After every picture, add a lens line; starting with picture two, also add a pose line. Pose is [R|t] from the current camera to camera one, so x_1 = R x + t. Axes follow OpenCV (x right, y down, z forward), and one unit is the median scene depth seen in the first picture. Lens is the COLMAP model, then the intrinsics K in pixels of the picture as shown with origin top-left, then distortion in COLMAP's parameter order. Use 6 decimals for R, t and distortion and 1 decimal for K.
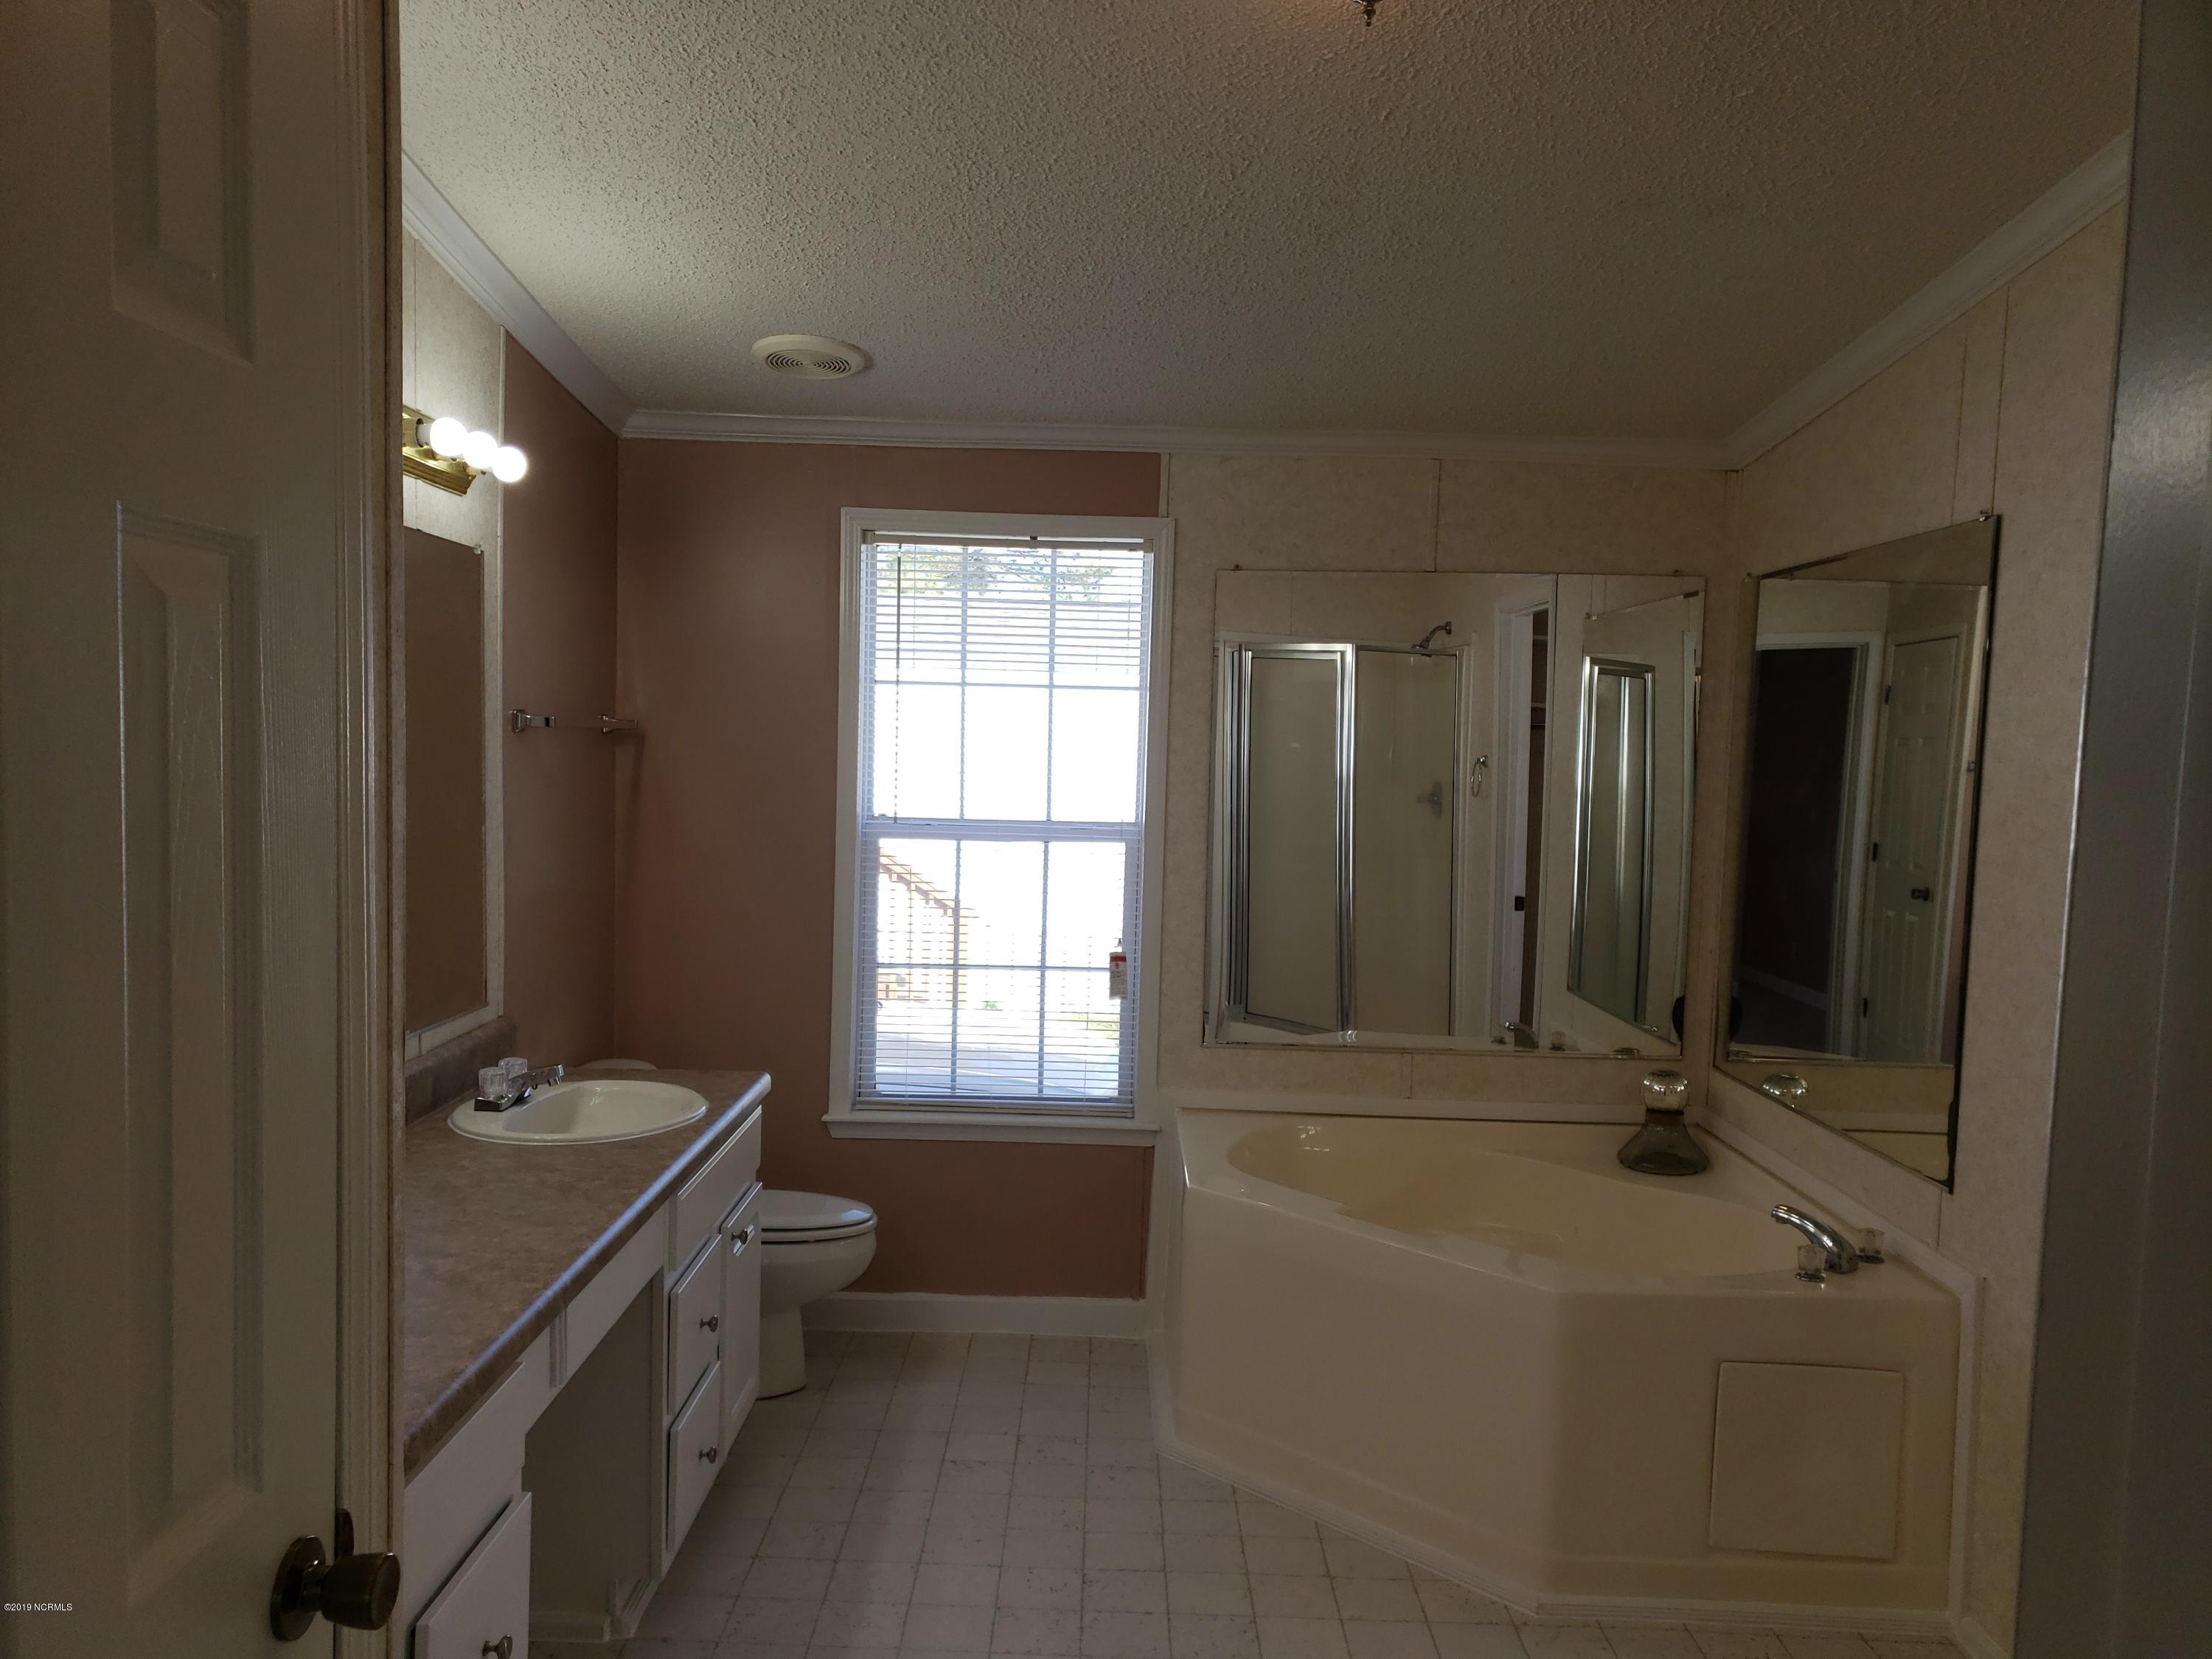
lens RADIAL K [[1729.2, 0, 1085.5], [0, 1729.2, 869.5], [0, 0, 1]] dist [0.057874, -0.038903]
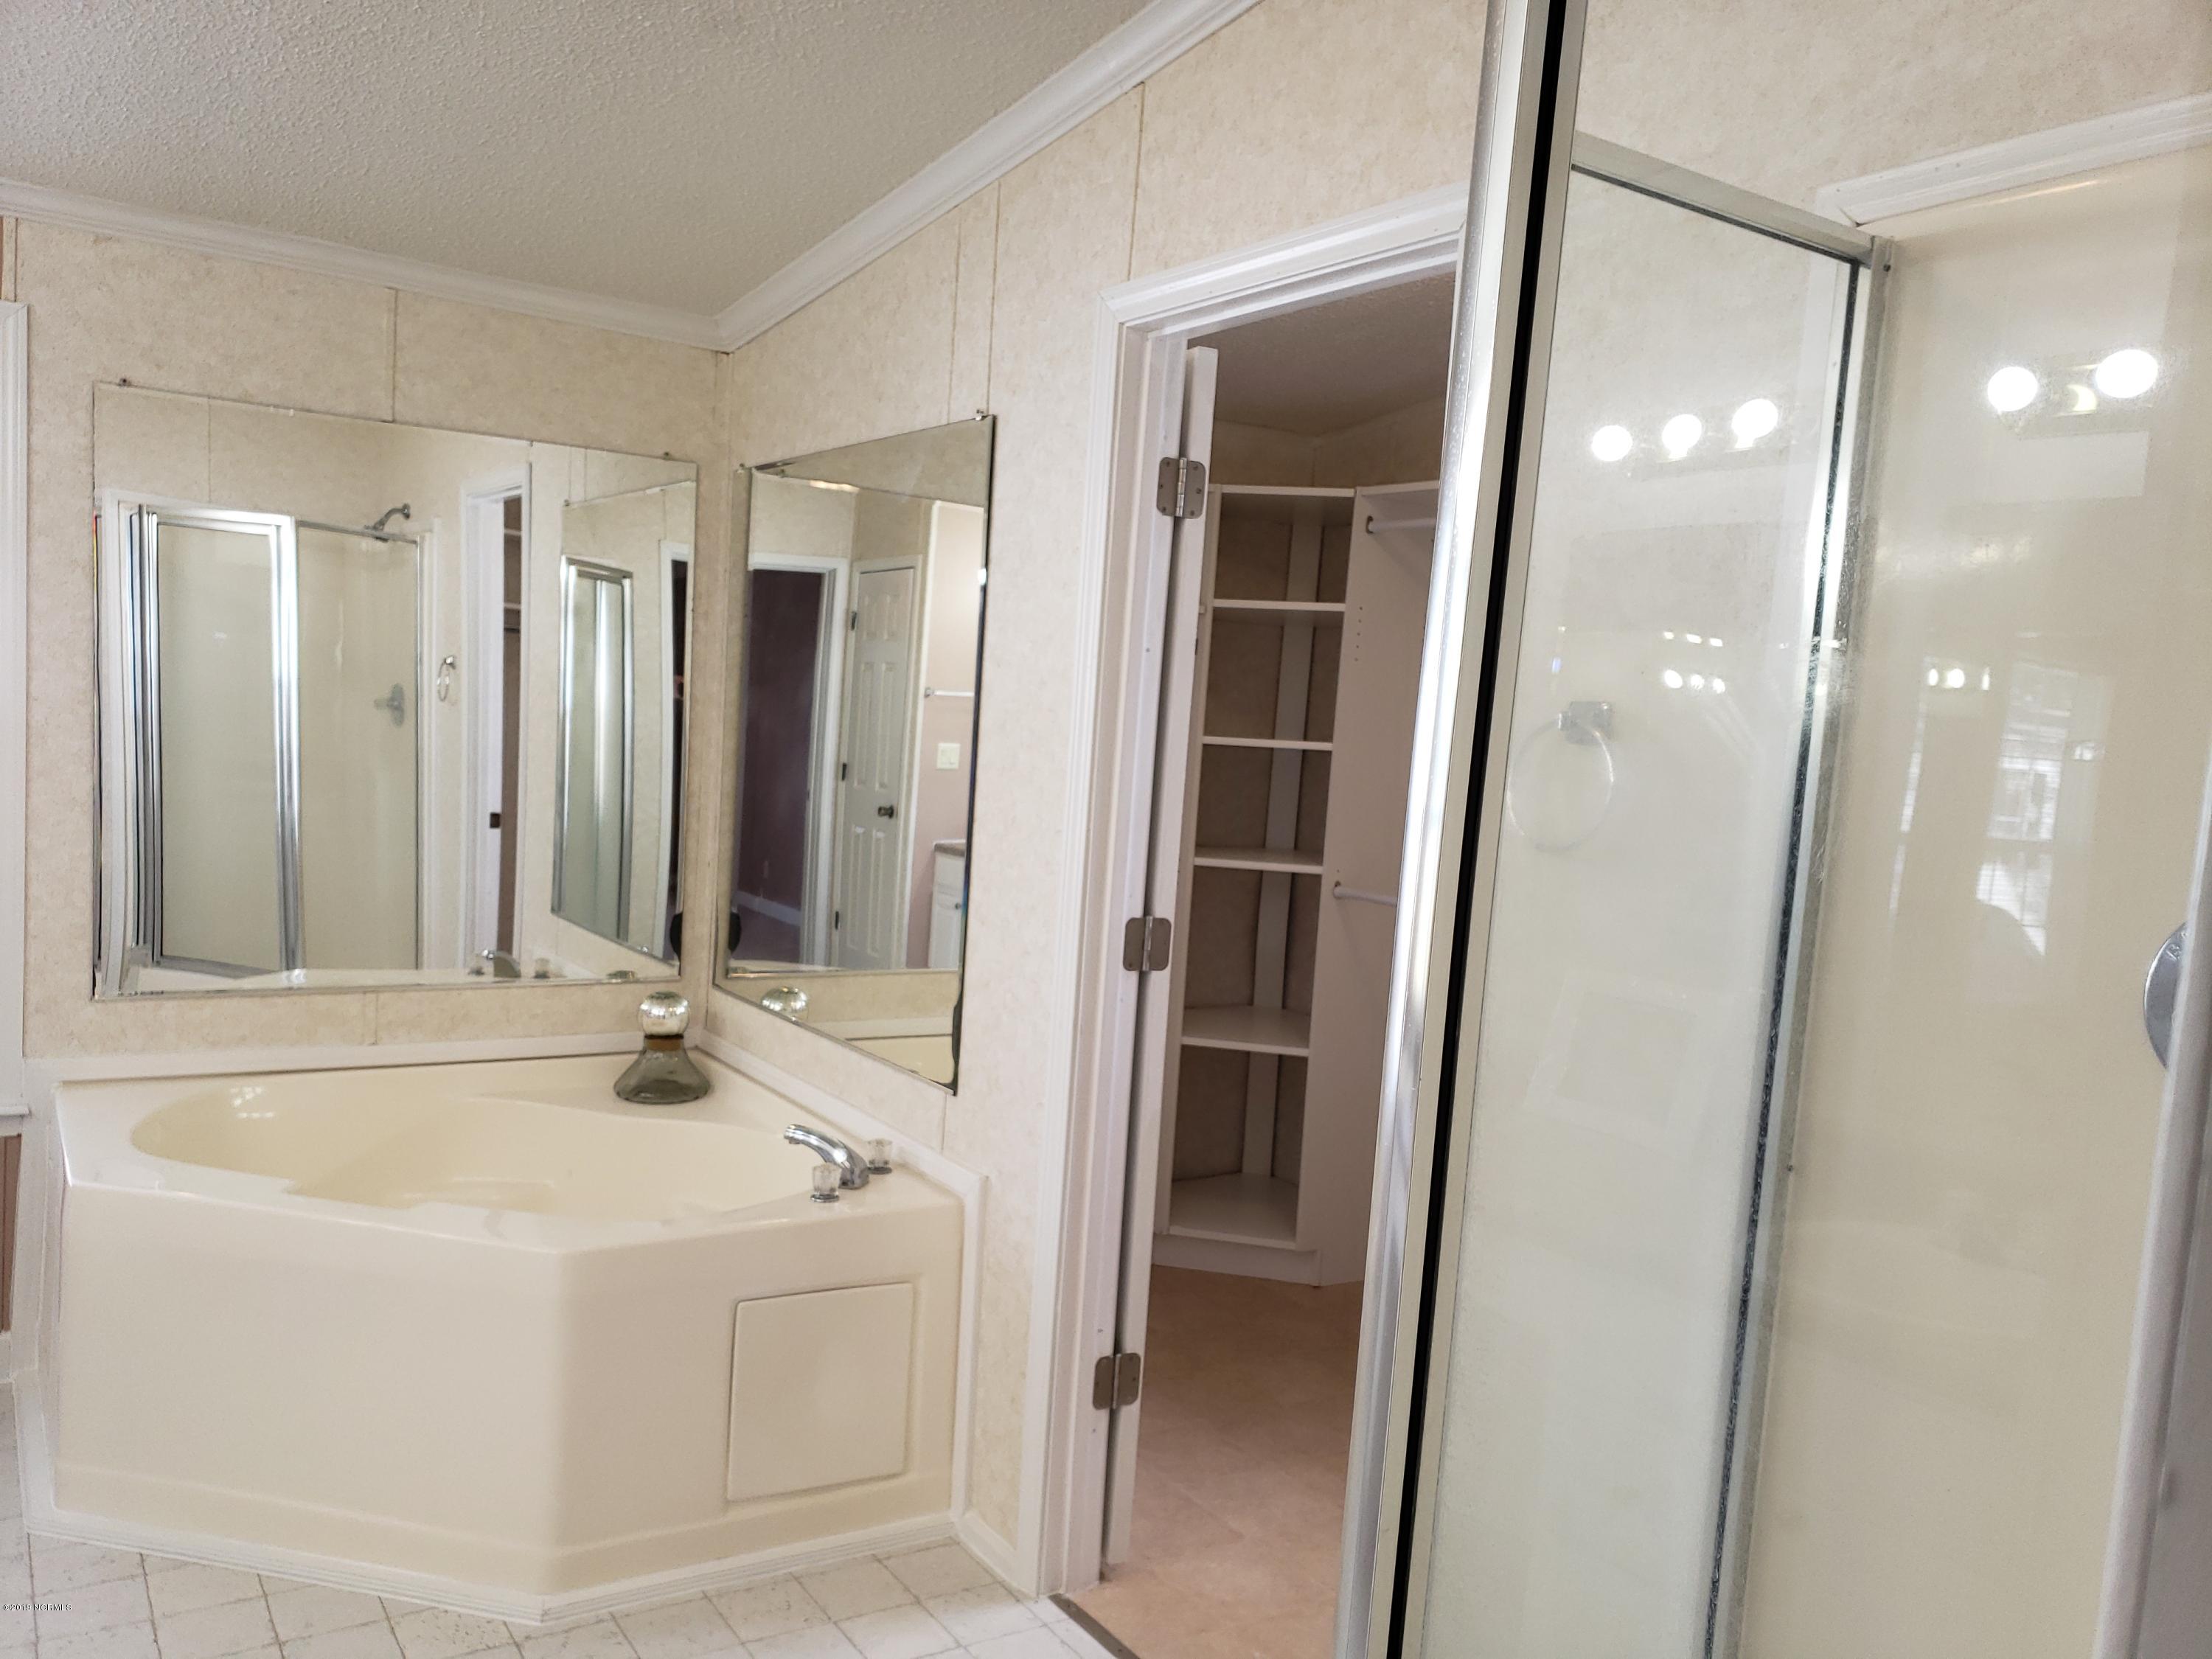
lens RADIAL K [[1729.2, 0, 1069.1], [0, 1729.2, 883.4], [0, 0, 1]] dist [0.057874, -0.038903]
pose [[0.841650, -0.025819, 0.539405, 0.013466], [-0.001183, 0.998766, 0.049652, 0.010154], [-0.540022, -0.042427, 0.840581, 0.100237]]
